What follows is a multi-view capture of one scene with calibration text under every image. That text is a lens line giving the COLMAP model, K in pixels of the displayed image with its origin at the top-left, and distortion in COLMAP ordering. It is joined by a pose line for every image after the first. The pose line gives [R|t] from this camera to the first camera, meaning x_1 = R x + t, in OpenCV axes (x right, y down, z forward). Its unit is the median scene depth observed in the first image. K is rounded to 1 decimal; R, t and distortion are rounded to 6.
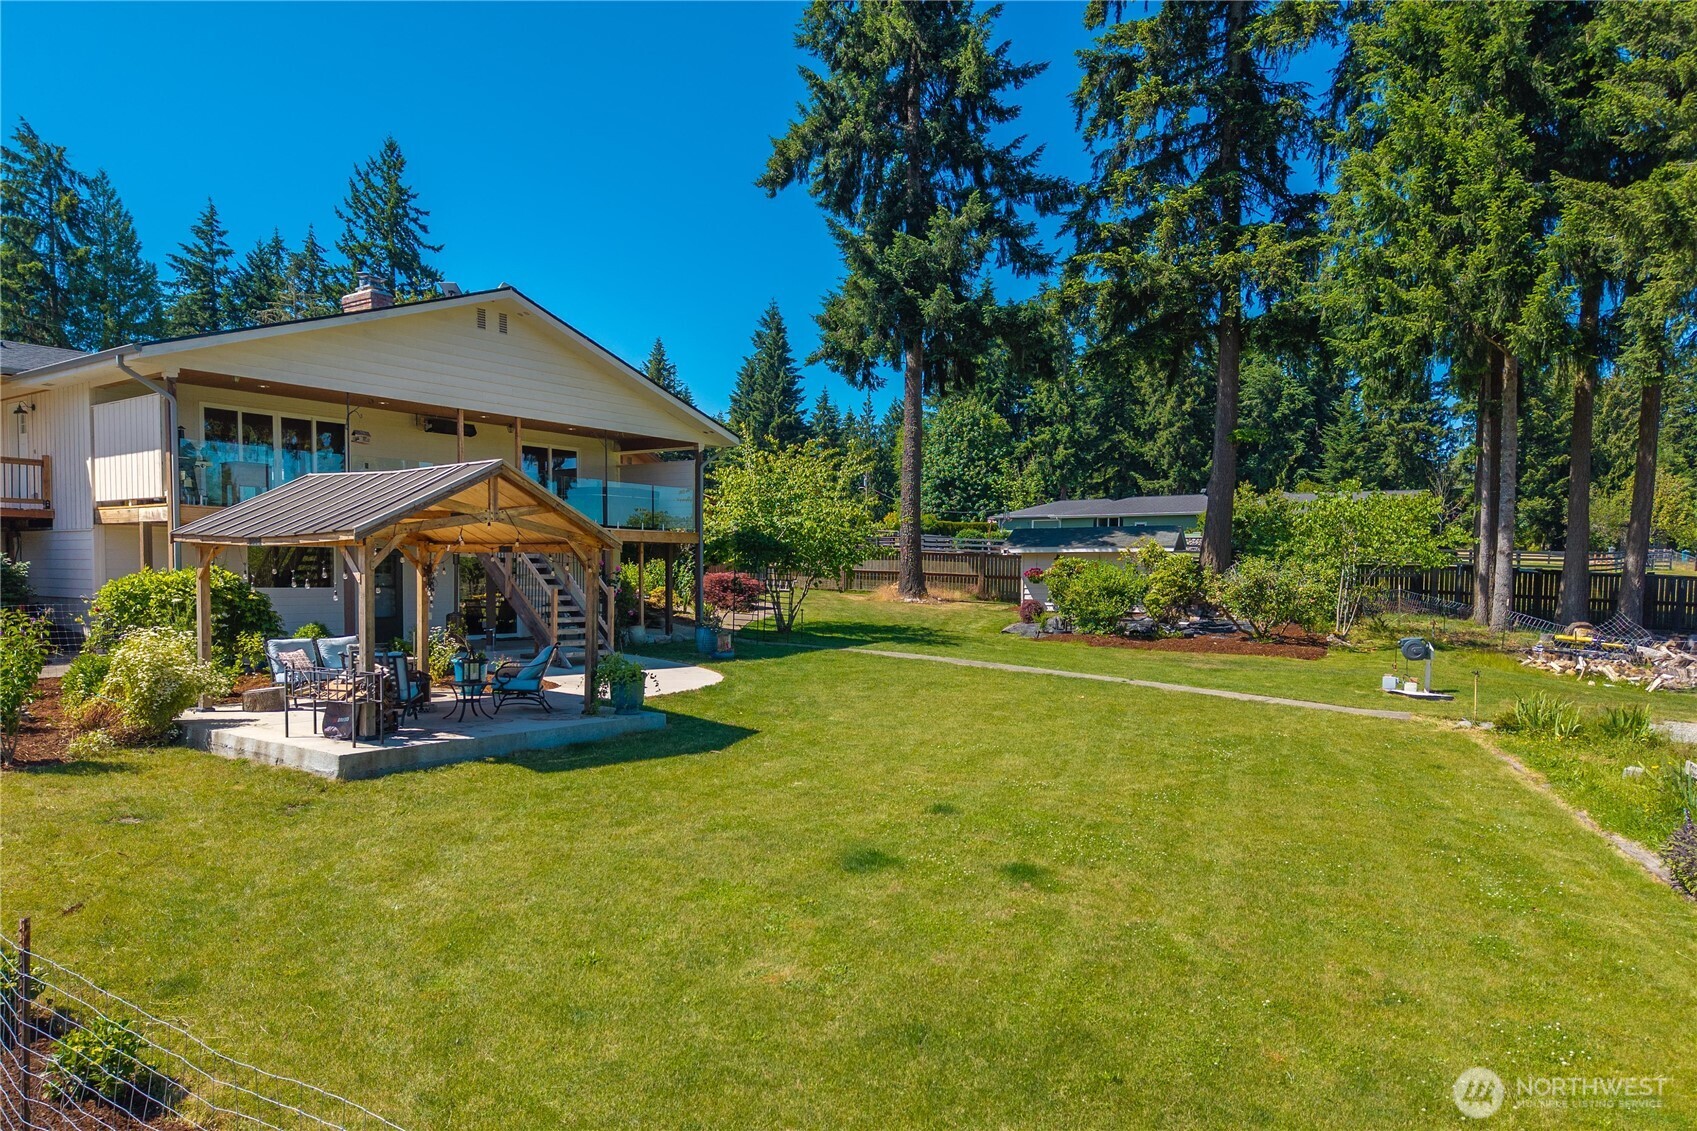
lens RADIAL K [[1153.1, 0, 847.2], [0, 1153.1, 638.3], [0, 0, 1]] dist [0.045467, -0.029067]
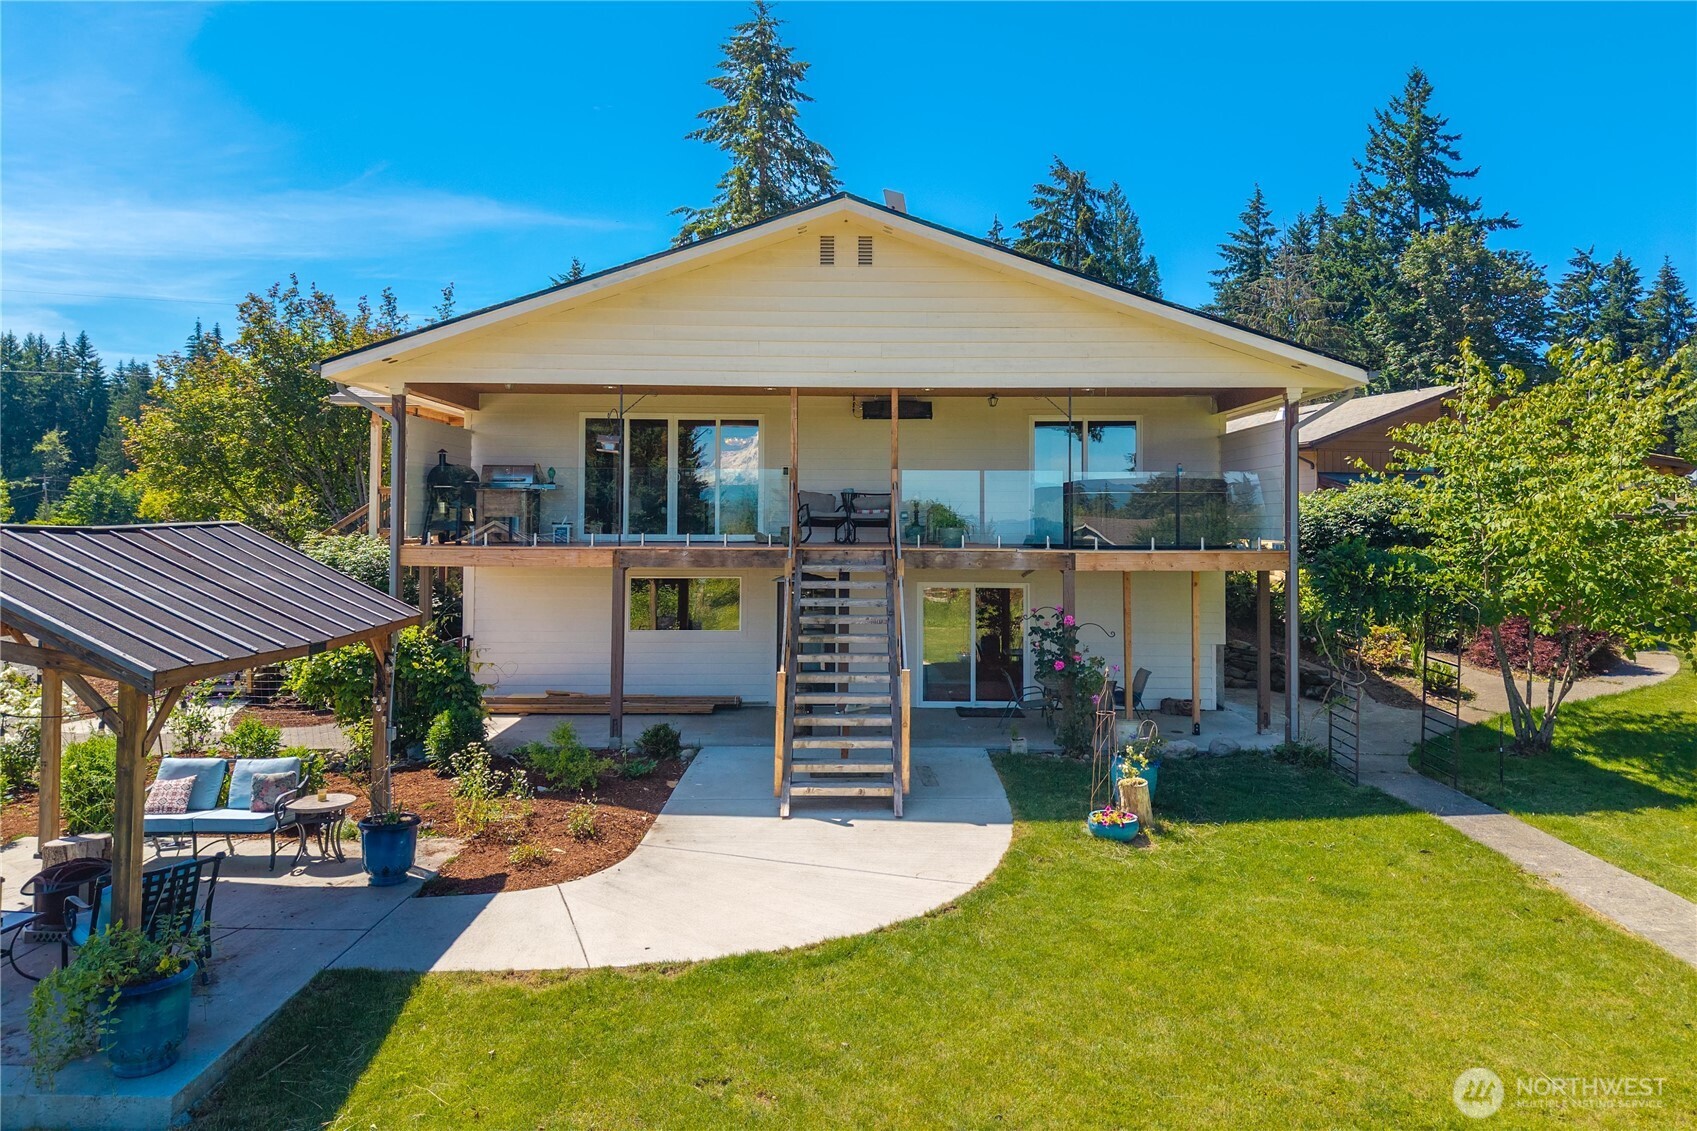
lens RADIAL K [[1149.3, 0, 851.9], [0, 1149.3, 502.4], [0, 0, 1]] dist [0.041994, -0.039814]
pose [[0.612475, -0.026125, -0.790058, 0.044768], [-0.038662, 0.997268, -0.062948, -0.018270], [0.789544, 0.069100, 0.609791, 0.127159]]
